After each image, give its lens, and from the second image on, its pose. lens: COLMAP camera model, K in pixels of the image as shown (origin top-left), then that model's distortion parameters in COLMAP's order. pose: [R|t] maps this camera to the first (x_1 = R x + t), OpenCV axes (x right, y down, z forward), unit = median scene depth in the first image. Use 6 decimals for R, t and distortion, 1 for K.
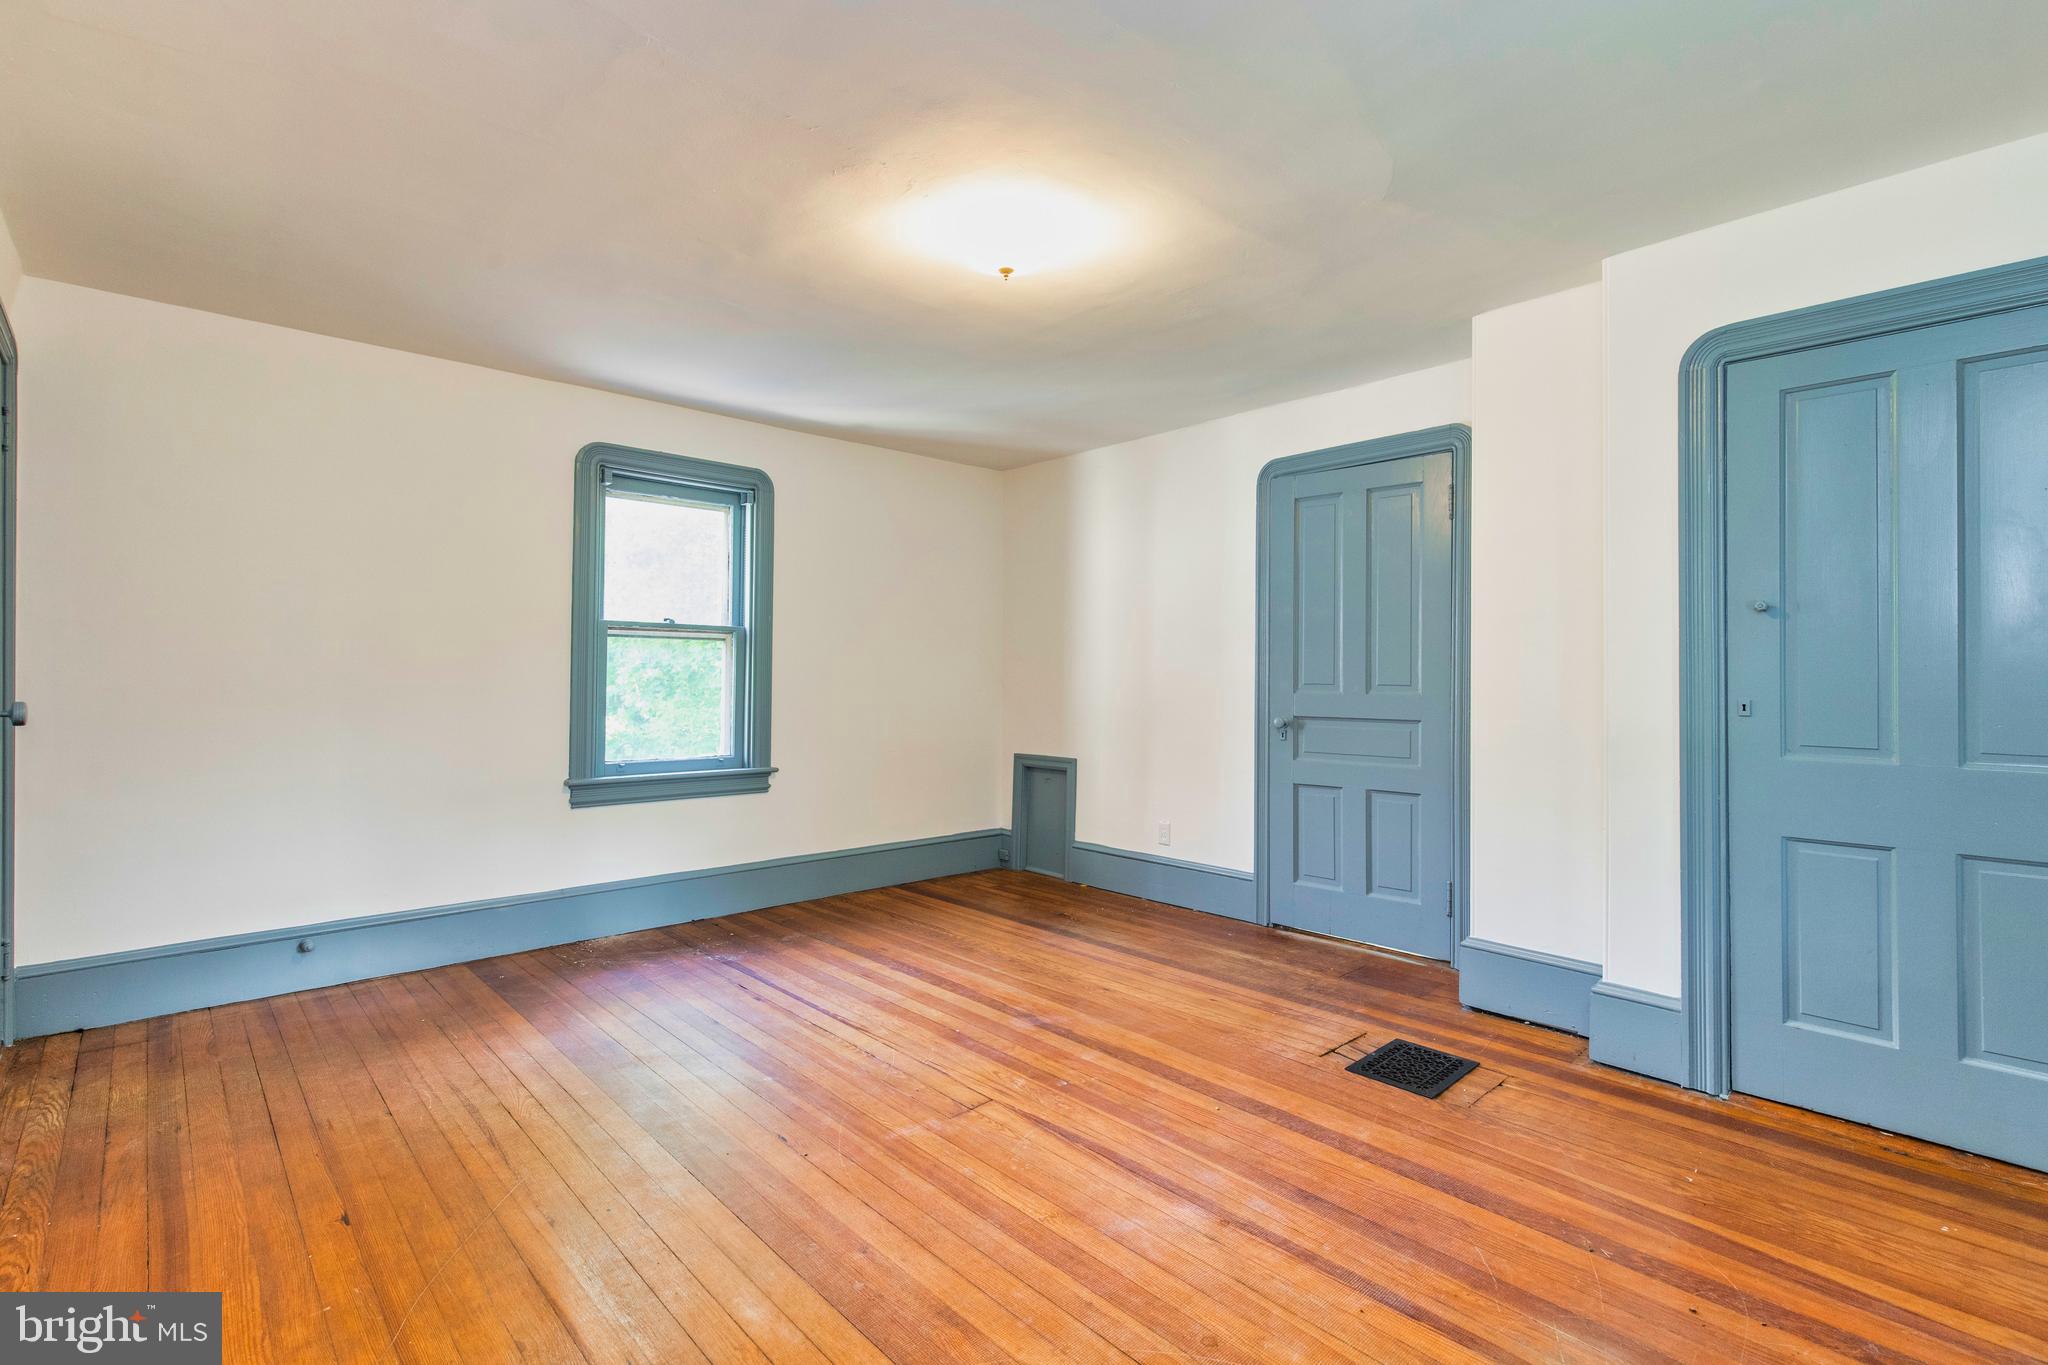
lens RADIAL K [[929.7, 0, 1014.9], [0, 929.7, 676.6], [0, 0, 1]] dist [0.000254, 0.000505]
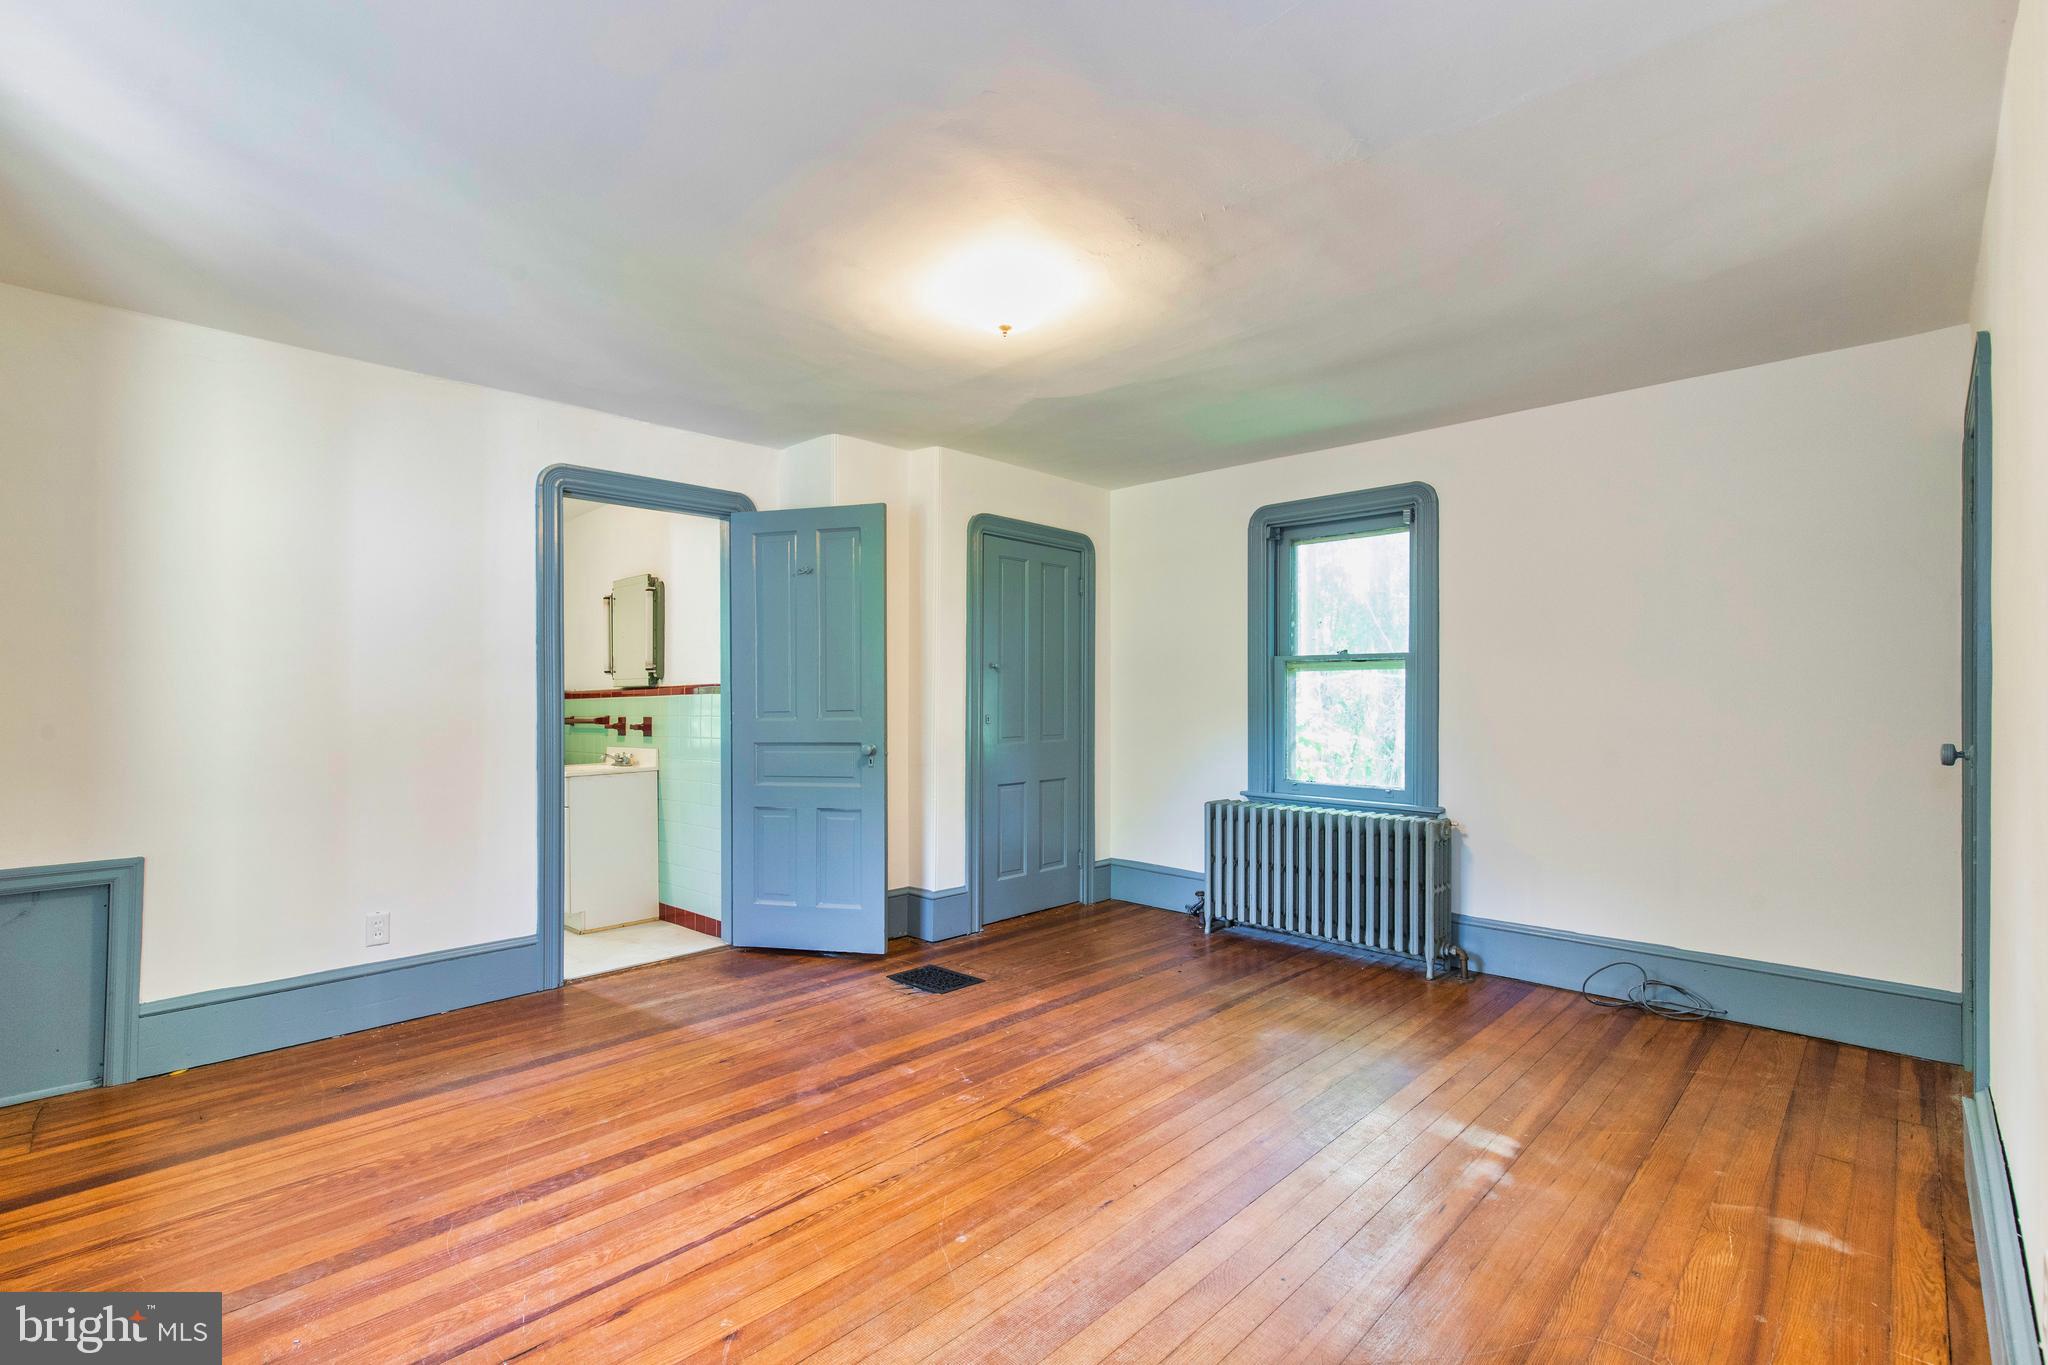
lens RADIAL K [[929.7, 0, 1014.9], [0, 929.7, 676.6], [0, 0, 1]] dist [0.000254, 0.000505]
pose [[-0.041094, 0.014531, 0.999050, -0.944194], [0.012234, 0.999827, -0.014039, -0.012616], [-0.999080, 0.011646, -0.041264, 0.900389]]
